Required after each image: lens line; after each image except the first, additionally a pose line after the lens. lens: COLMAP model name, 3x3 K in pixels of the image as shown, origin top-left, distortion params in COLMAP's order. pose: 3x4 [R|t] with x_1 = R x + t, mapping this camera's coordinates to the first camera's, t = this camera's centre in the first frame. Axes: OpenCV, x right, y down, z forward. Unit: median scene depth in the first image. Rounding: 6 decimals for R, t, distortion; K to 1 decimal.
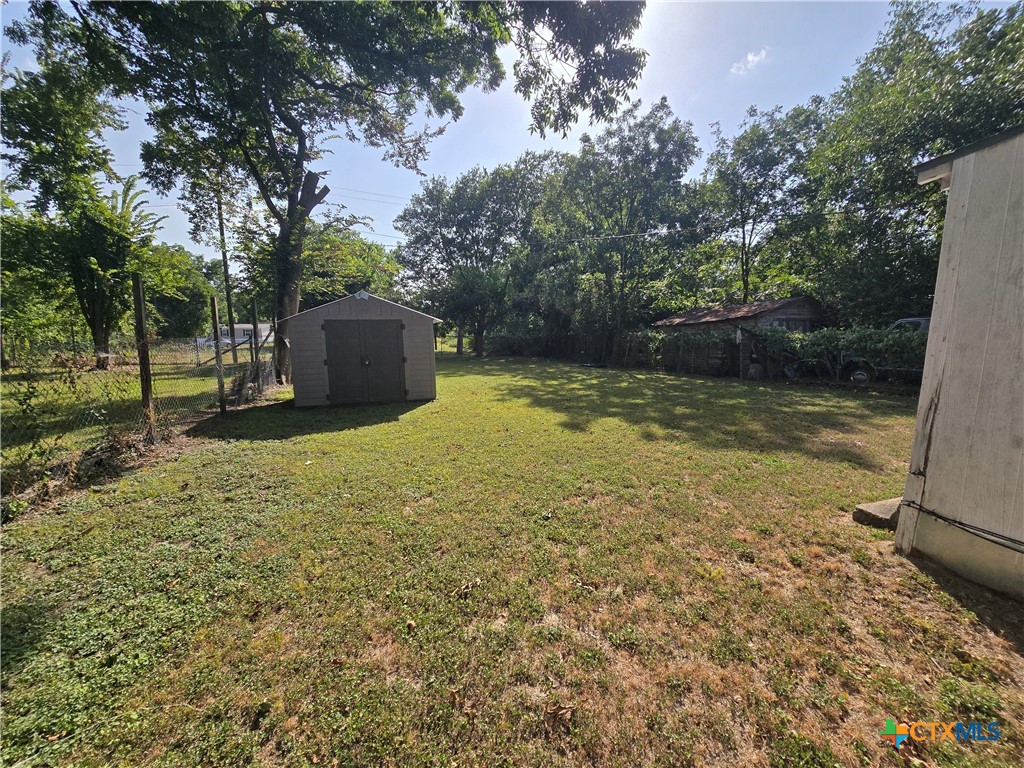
lens RADIAL K [[416.9, 0, 512.0], [0, 416.9, 384.0], [0, 0, 1]] dist [0.000455, -0.000072]
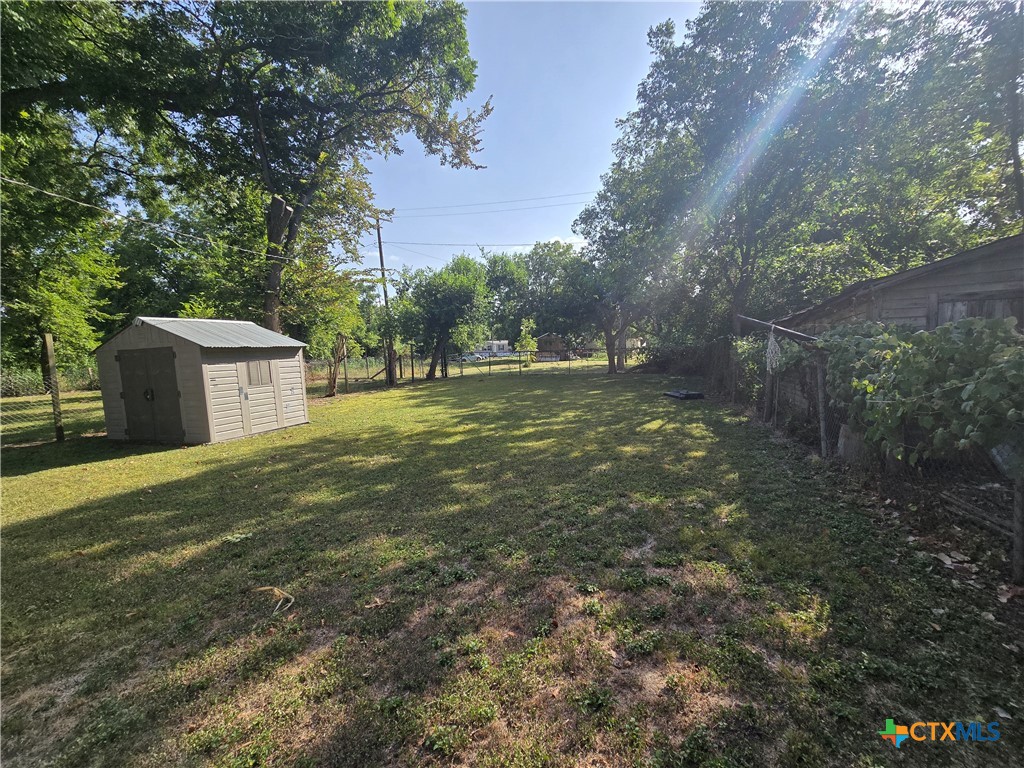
lens RADIAL K [[416.9, 0, 512.0], [0, 416.9, 384.0], [0, 0, 1]] dist [0.000455, -0.000072]
pose [[0.801495, 0.026468, -0.597416, 0.543542], [-0.035082, 0.999381, -0.002789, -0.069649], [0.596972, 0.023194, 0.801927, 0.507872]]
